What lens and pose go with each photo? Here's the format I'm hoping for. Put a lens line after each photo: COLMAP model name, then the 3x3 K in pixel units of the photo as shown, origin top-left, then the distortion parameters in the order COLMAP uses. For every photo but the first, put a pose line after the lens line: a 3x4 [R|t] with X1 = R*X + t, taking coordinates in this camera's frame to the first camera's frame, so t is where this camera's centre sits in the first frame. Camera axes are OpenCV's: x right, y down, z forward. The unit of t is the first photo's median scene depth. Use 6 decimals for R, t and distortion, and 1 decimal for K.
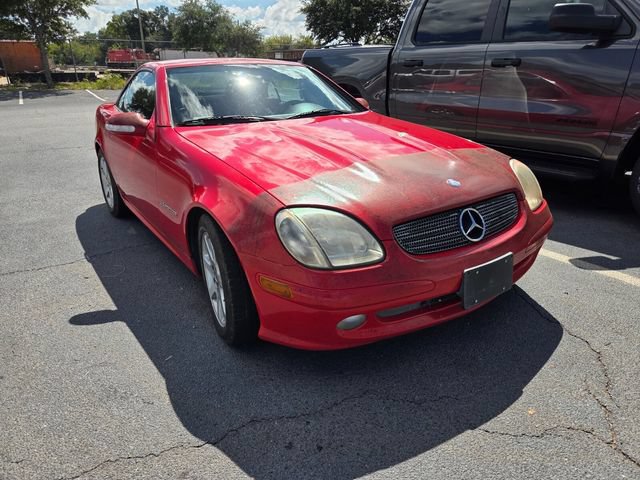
lens RADIAL K [[426.7, 0, 336.6], [0, 426.7, 243.0], [0, 0, 1]] dist [0.065278, -0.052278]
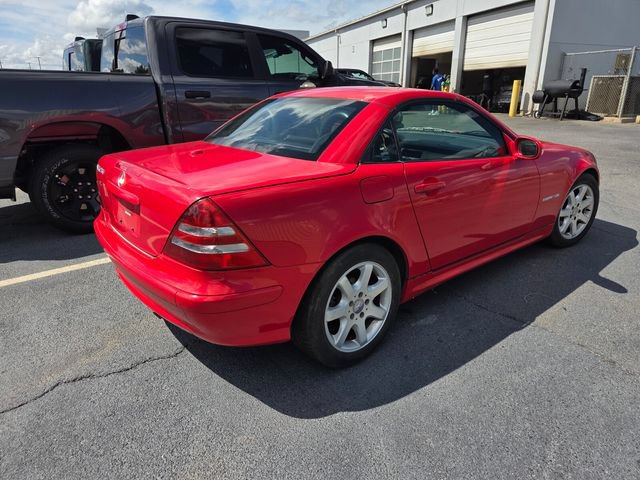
lens RADIAL K [[443.9, 0, 315.2], [0, 443.9, 232.9], [0, 0, 1]] dist [0.068178, -0.057258]
pose [[-0.060744, -0.291876, 0.954525, -1.059778], [0.388326, 0.874044, 0.291978, -0.414641], [-0.919518, 0.388402, 0.060250, 1.017571]]
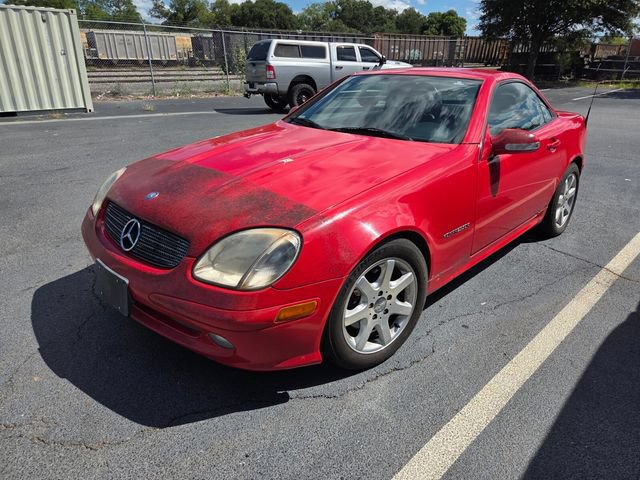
lens RADIAL K [[441.5, 0, 325.1], [0, 441.5, 241.4], [0, 0, 1]] dist [0.067934, -0.053538]
pose [[0.179011, 0.381409, -0.906908, 0.681384], [-0.387507, 0.874619, 0.291341, -0.258854], [0.904319, 0.299280, 0.304365, 0.539398]]
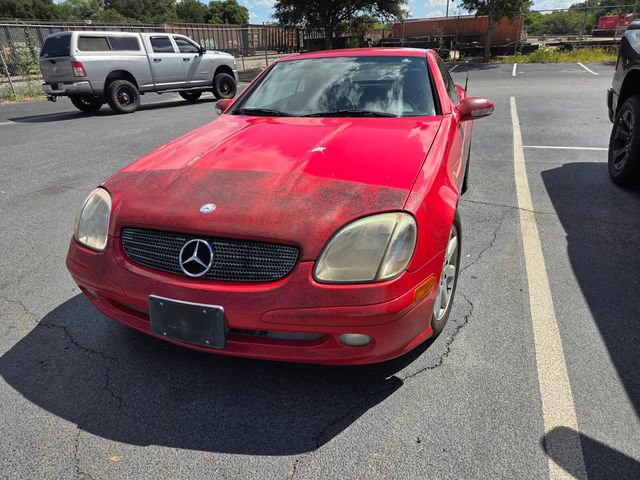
lens RADIAL K [[441.6, 0, 321.1], [0, 441.6, 245.2], [0, 0, 1]] dist [0.068662, -0.051956]
pose [[0.567895, 0.323150, -0.757014, 0.566440], [-0.284715, 0.940057, 0.187699, -0.154128], [0.772290, 0.108940, 0.625859, 0.303372]]
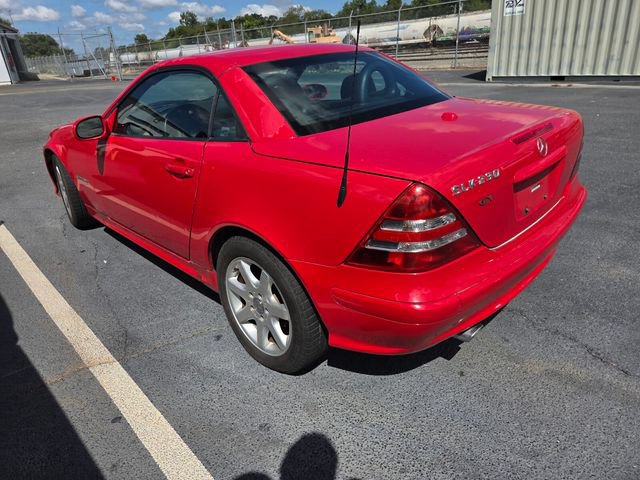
lens RADIAL K [[443.9, 0, 315.2], [0, 443.9, 232.9], [0, 0, 1]] dist [0.068178, -0.057258]
pose [[-0.988511, 0.119833, -0.092121, -0.203905], [0.018847, 0.702435, 0.711498, -0.688413], [0.149970, 0.701587, -0.696623, 1.625653]]
